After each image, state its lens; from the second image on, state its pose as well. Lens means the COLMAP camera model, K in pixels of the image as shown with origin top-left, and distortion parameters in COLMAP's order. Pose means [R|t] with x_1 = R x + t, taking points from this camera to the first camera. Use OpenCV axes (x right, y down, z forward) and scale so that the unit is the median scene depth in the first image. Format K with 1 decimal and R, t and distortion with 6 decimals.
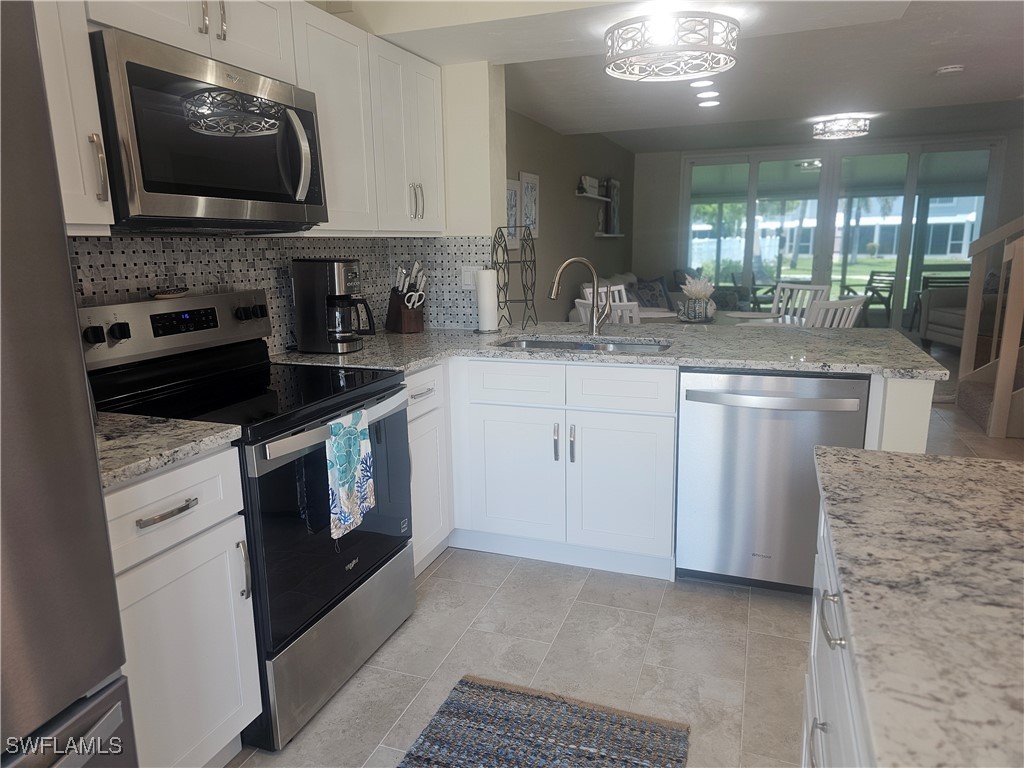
lens RADIAL K [[684.9, 0, 512.0], [0, 684.9, 384.0], [0, 0, 1]] dist [0.076712, -0.072528]
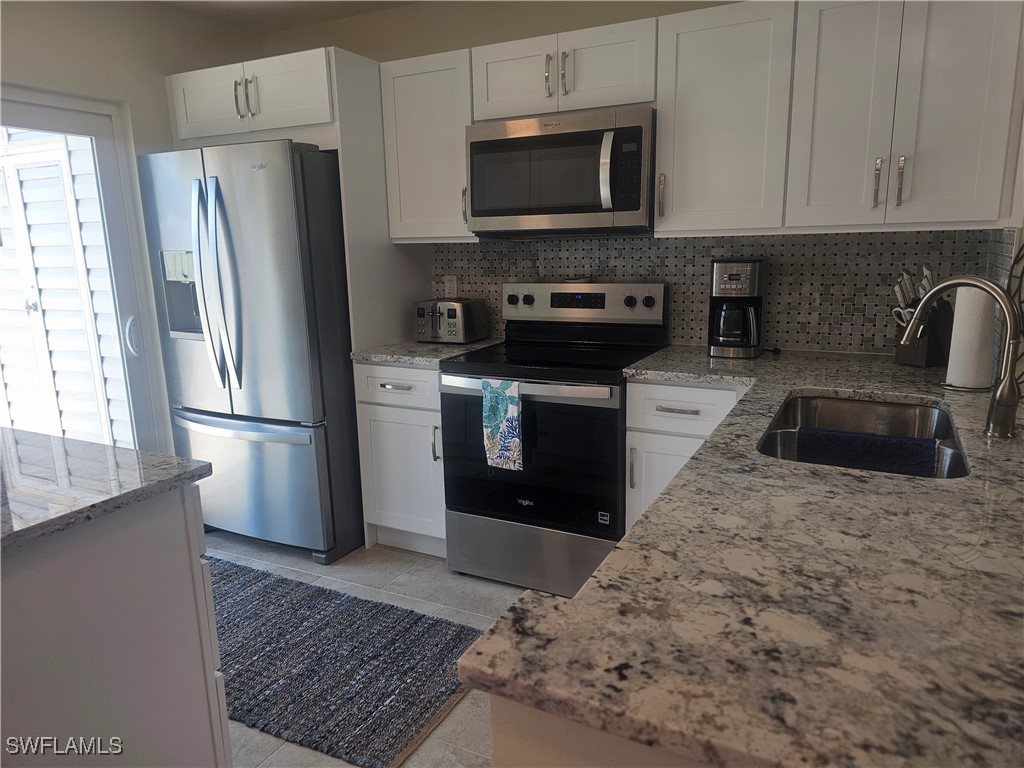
lens RADIAL K [[681.2, 0, 516.0], [0, 681.2, 378.4], [0, 0, 1]] dist [0.067898, -0.060247]
pose [[-0.113257, 0.217333, -0.969505, 0.632160], [-0.178327, 0.955491, 0.235024, -0.166577], [0.977431, 0.199507, -0.069460, 0.695982]]
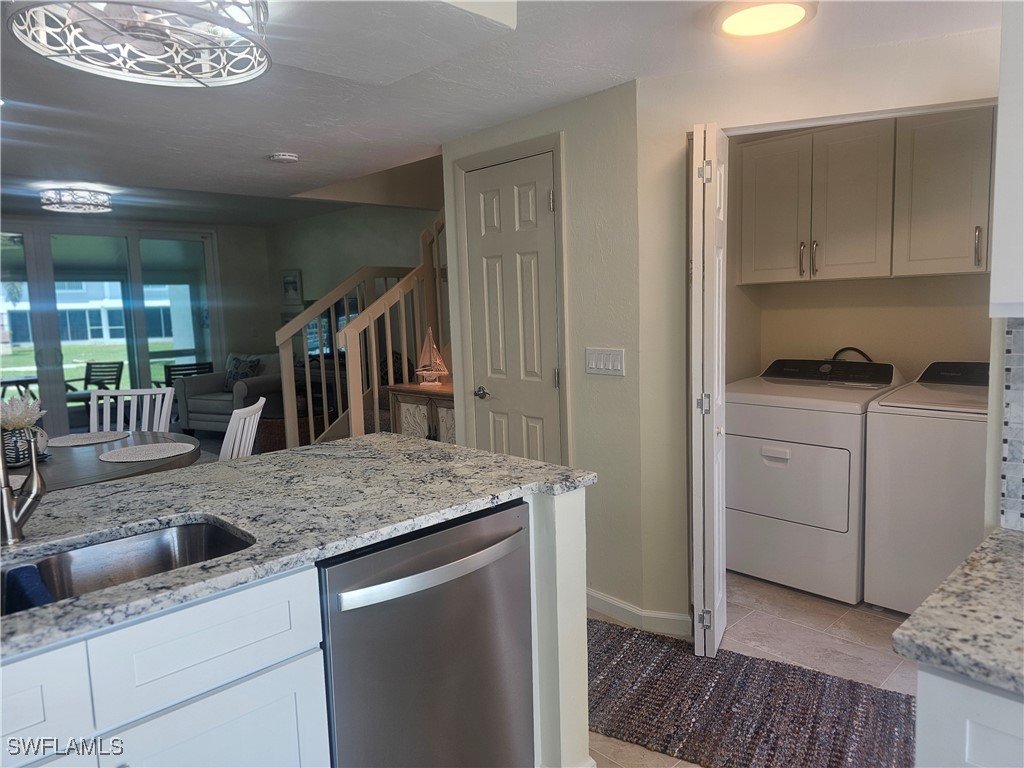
lens RADIAL K [[681.2, 0, 516.0], [0, 681.2, 378.4], [0, 0, 1]] dist [0.067898, -0.060247]
pose [[0.430746, -0.095252, 0.897433, -0.152140], [0.207500, 0.978226, 0.004233, -0.113668], [-0.878295, 0.184394, 0.441131, 0.455781]]
